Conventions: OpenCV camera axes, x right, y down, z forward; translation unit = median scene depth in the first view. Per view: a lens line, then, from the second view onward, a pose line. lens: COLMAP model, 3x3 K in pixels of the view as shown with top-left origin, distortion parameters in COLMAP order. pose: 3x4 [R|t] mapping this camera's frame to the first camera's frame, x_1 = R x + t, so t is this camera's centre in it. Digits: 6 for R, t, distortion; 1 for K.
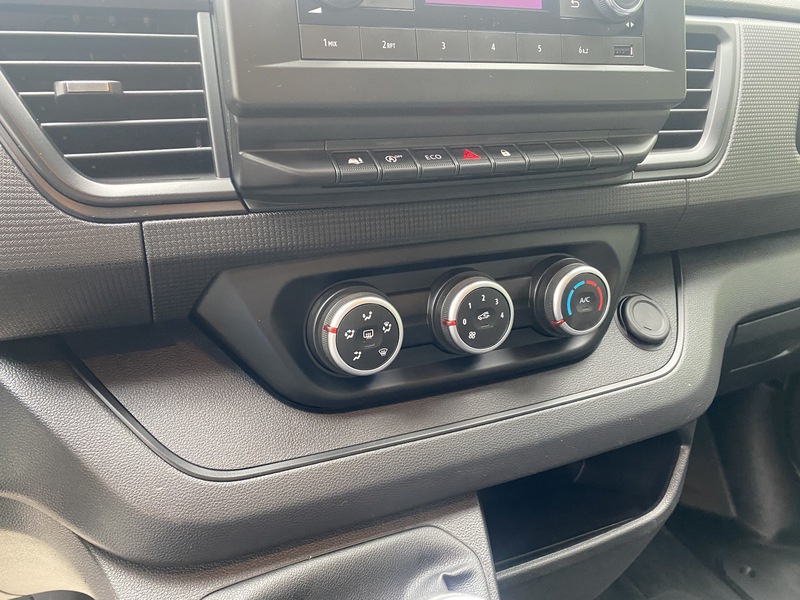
lens RADIAL K [[610.4, 0, 403.5], [0, 610.4, 270.5], [0, 0, 1]] dist [0.029945, -0.031345]
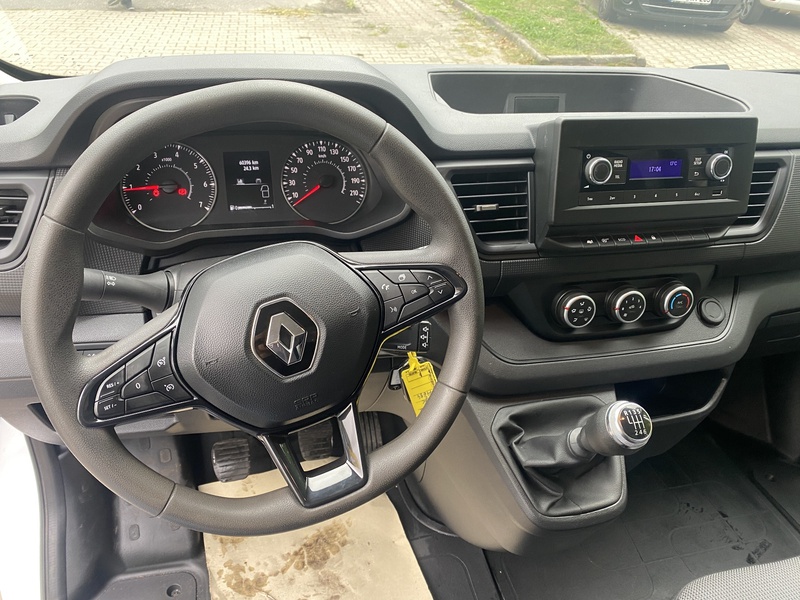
lens RADIAL K [[606.0, 0, 418.3], [0, 606.0, 310.0], [0, 0, 1]] dist [0.007829, 0.012500]
pose [[0.988993, 0.098433, -0.110468, -0.386987], [-0.077445, 0.980545, 0.180372, -0.249605], [0.126073, -0.169831, 0.977375, -1.239626]]
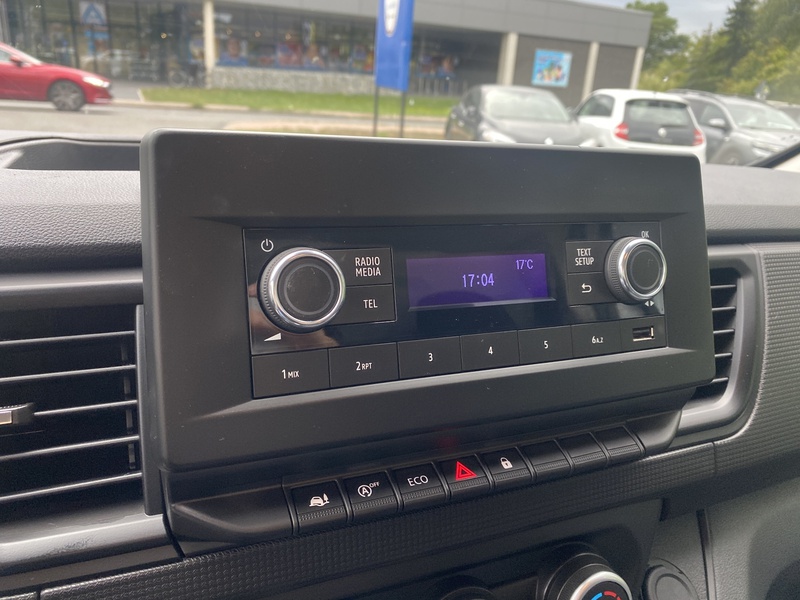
lens RADIAL K [[610.4, 0, 398.4], [0, 610.4, 281.7], [0, 0, 1]] dist [0.029945, -0.031345]
pose [[0.999870, 0.014234, 0.007527, 0.011780], [-0.013168, 0.991881, -0.126485, -0.306814], [-0.009267, 0.126369, 0.991940, 0.145964]]
